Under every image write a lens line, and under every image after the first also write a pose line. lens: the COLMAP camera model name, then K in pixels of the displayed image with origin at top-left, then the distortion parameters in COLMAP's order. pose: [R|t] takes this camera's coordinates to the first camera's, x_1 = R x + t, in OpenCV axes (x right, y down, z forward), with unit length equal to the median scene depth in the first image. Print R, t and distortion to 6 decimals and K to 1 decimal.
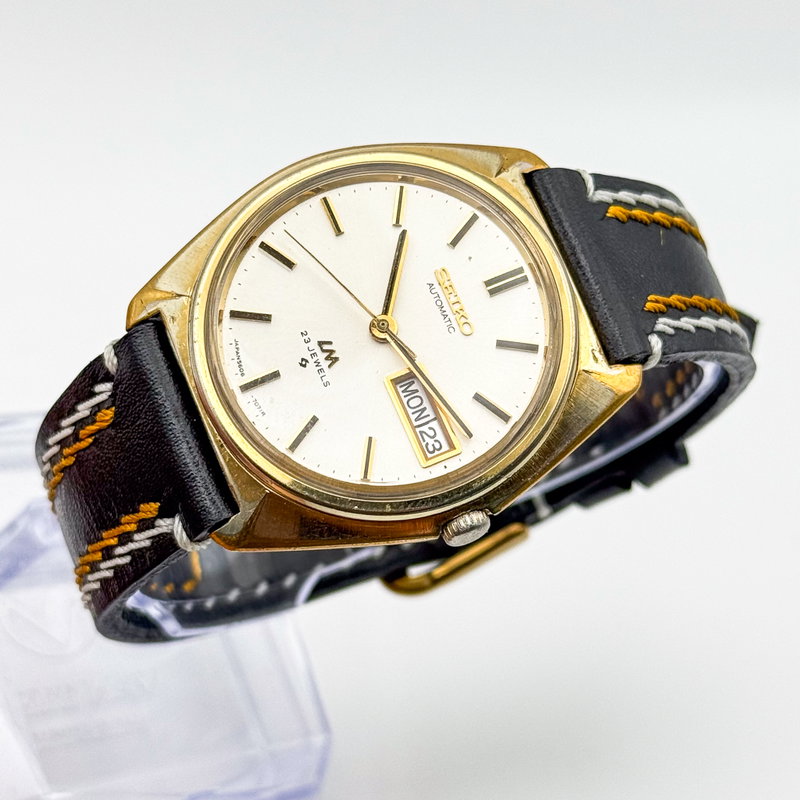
lens RADIAL K [[2219.8, 0, 401.3], [0, 2219.8, 381.9], [0, 0, 1]] dist [0.119593, 0.455249]
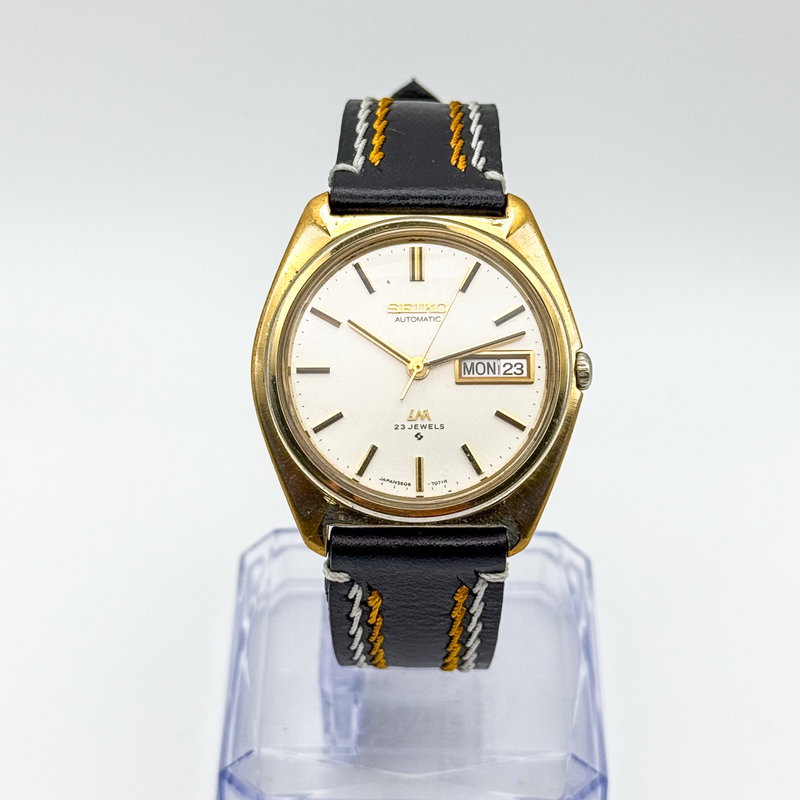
lens RADIAL K [[2219.8, 0, 401.3], [0, 2219.8, 381.9], [0, 0, 1]] dist [0.119593, 0.455249]
pose [[0.385487, -0.917060, 0.101989, -0.145874], [0.874296, 0.398355, 0.277345, -0.374797], [-0.294970, -0.017744, 0.955342, -0.203776]]
